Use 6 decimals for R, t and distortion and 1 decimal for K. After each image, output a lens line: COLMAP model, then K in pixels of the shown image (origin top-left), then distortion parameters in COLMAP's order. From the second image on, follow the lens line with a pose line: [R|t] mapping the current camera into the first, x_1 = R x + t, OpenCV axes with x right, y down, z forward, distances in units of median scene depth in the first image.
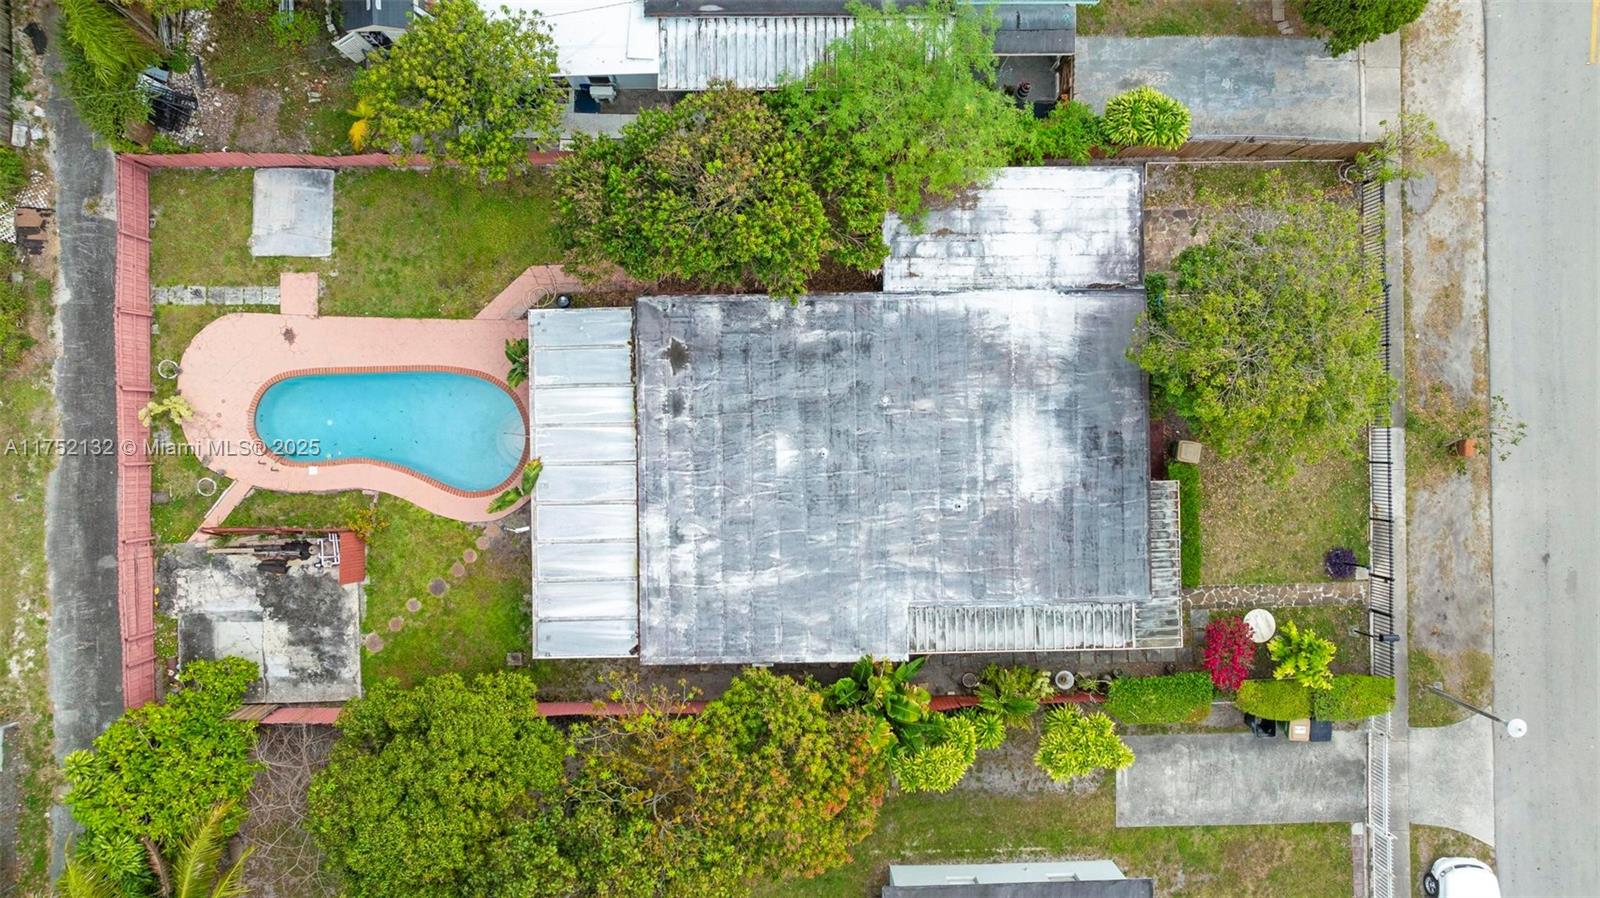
lens RADIAL K [[1127.9, 0, 800.2], [0, 1127.9, 449.5], [0, 0, 1]] dist [-0.006793, 0.002344]
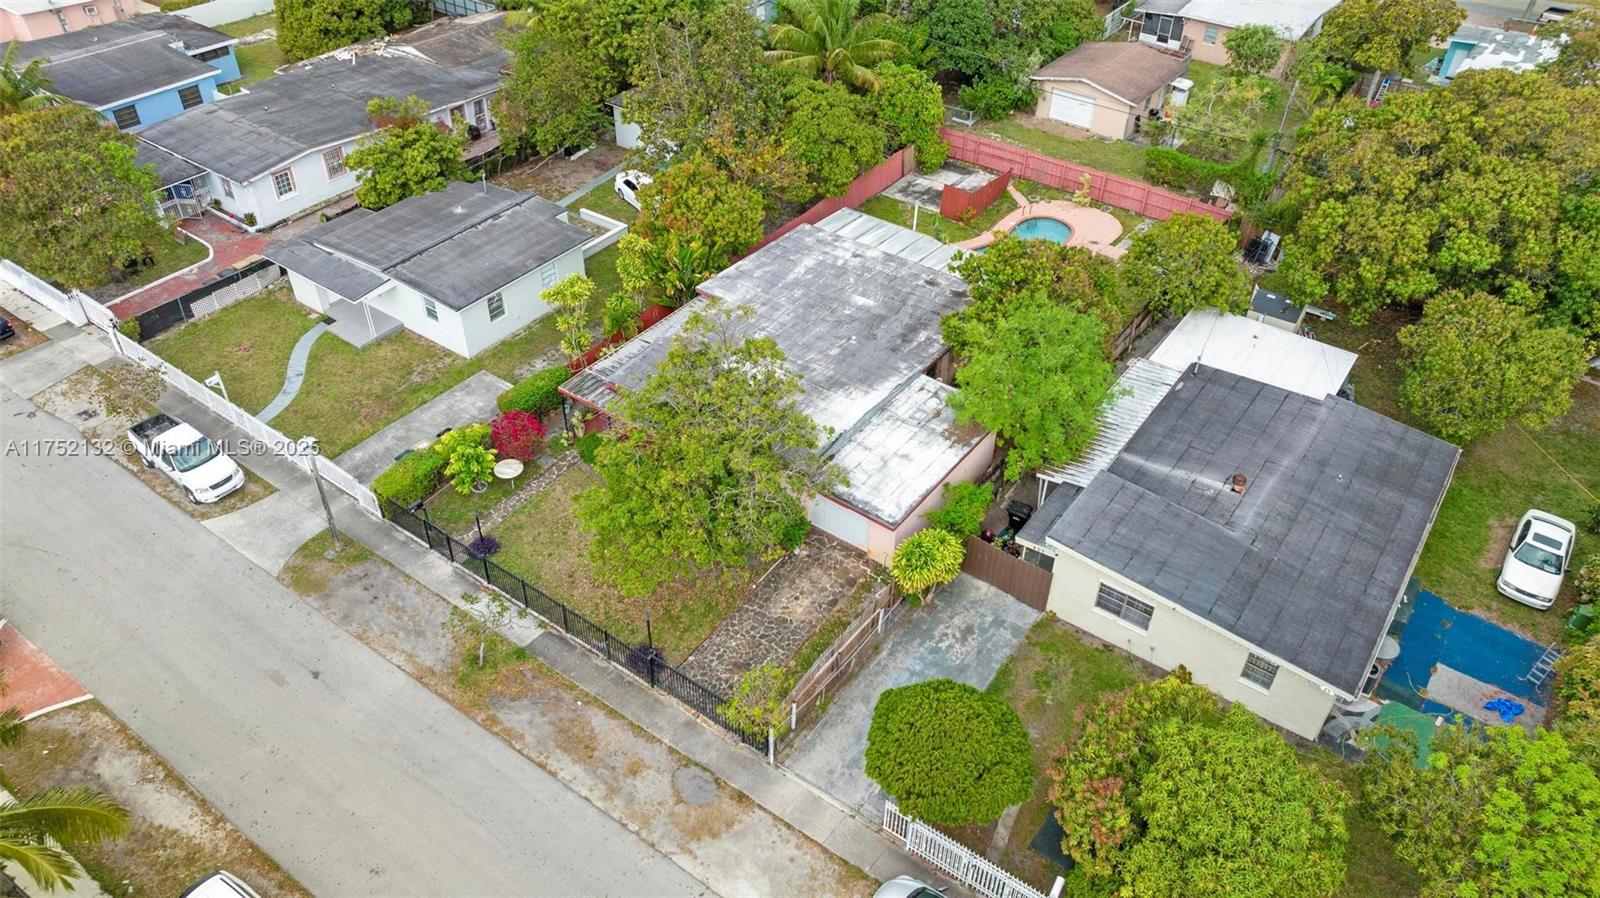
lens RADIAL K [[1127.9, 0, 800.3], [0, 1127.9, 448.8], [0, 0, 1]] dist [-0.006793, 0.002344]
pose [[-0.598926, 0.477719, -0.642707, 0.970439], [-0.800323, -0.384895, 0.459716, -0.617328], [-0.027760, 0.789709, 0.612853, 0.259276]]
